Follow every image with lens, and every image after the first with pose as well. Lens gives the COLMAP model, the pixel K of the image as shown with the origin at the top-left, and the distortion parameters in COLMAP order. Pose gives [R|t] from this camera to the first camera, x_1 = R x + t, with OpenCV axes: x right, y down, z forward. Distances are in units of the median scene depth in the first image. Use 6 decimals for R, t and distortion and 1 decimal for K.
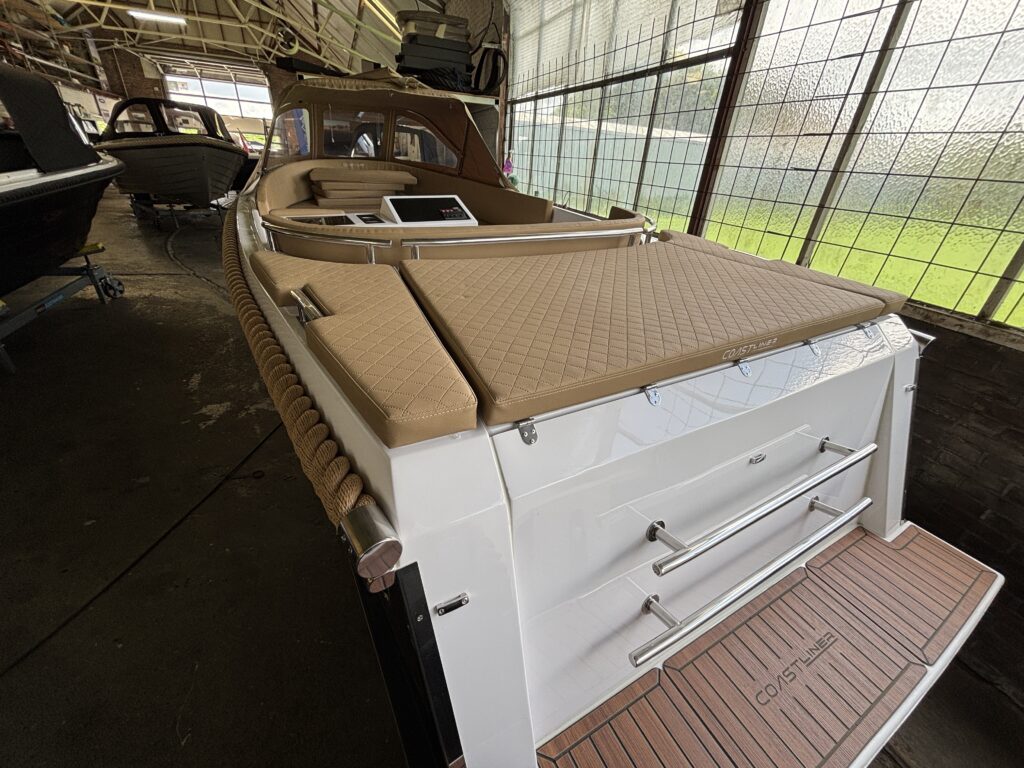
lens RADIAL K [[411.2, 0, 514.6], [0, 411.2, 385.1], [0, 0, 1]] dist [-0.005745, 0.001831]
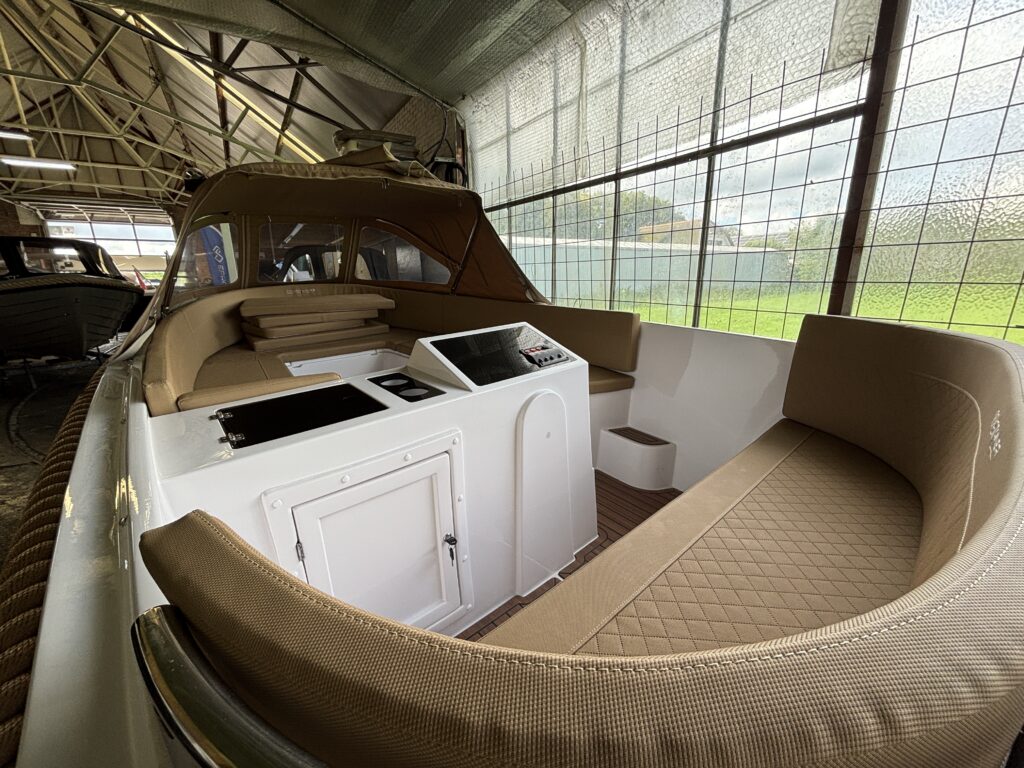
lens RADIAL K [[411.2, 0, 511.0], [0, 411.2, 383.8], [0, 0, 1]] dist [-0.005745, 0.001831]
pose [[0.977299, -0.125194, 0.170919, -0.133163], [0.161724, 0.961979, -0.220094, -0.119376], [-0.136866, 0.242739, 0.960388, 0.218994]]
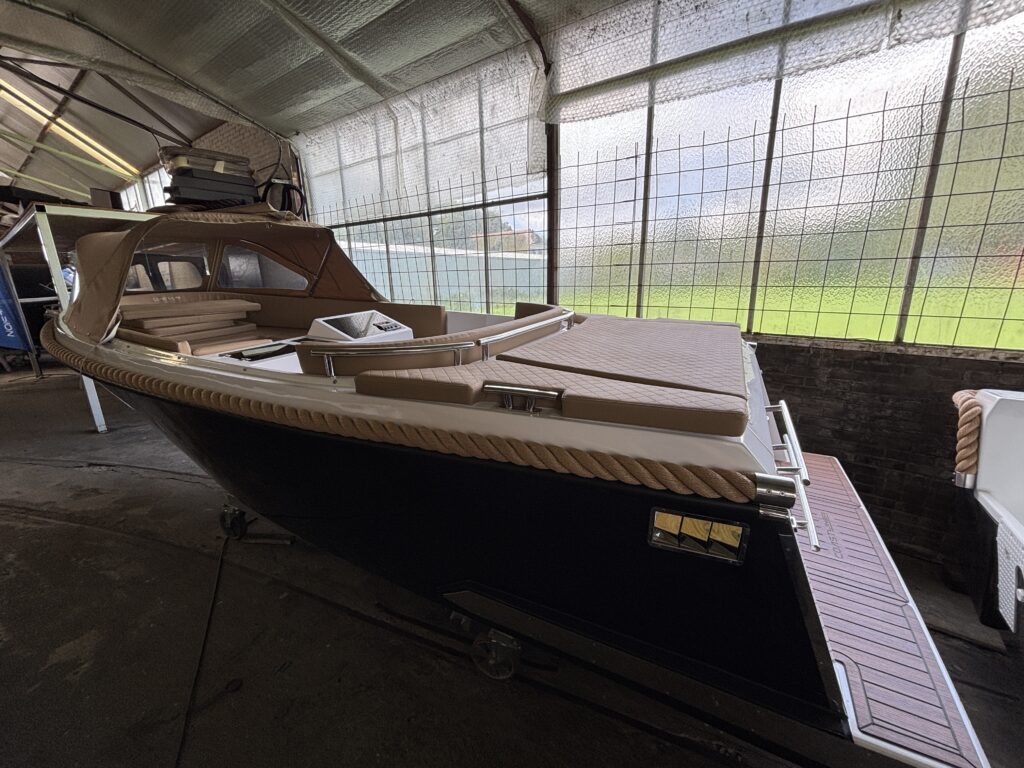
lens RADIAL K [[411.2, 0, 511.5], [0, 411.2, 384.0], [0, 0, 1]] dist [-0.005745, 0.001831]
pose [[0.837352, -0.213384, 0.503298, -0.202677], [0.323555, 0.935545, -0.141663, -0.010287], [-0.440629, 0.281467, 0.852422, -0.000067]]
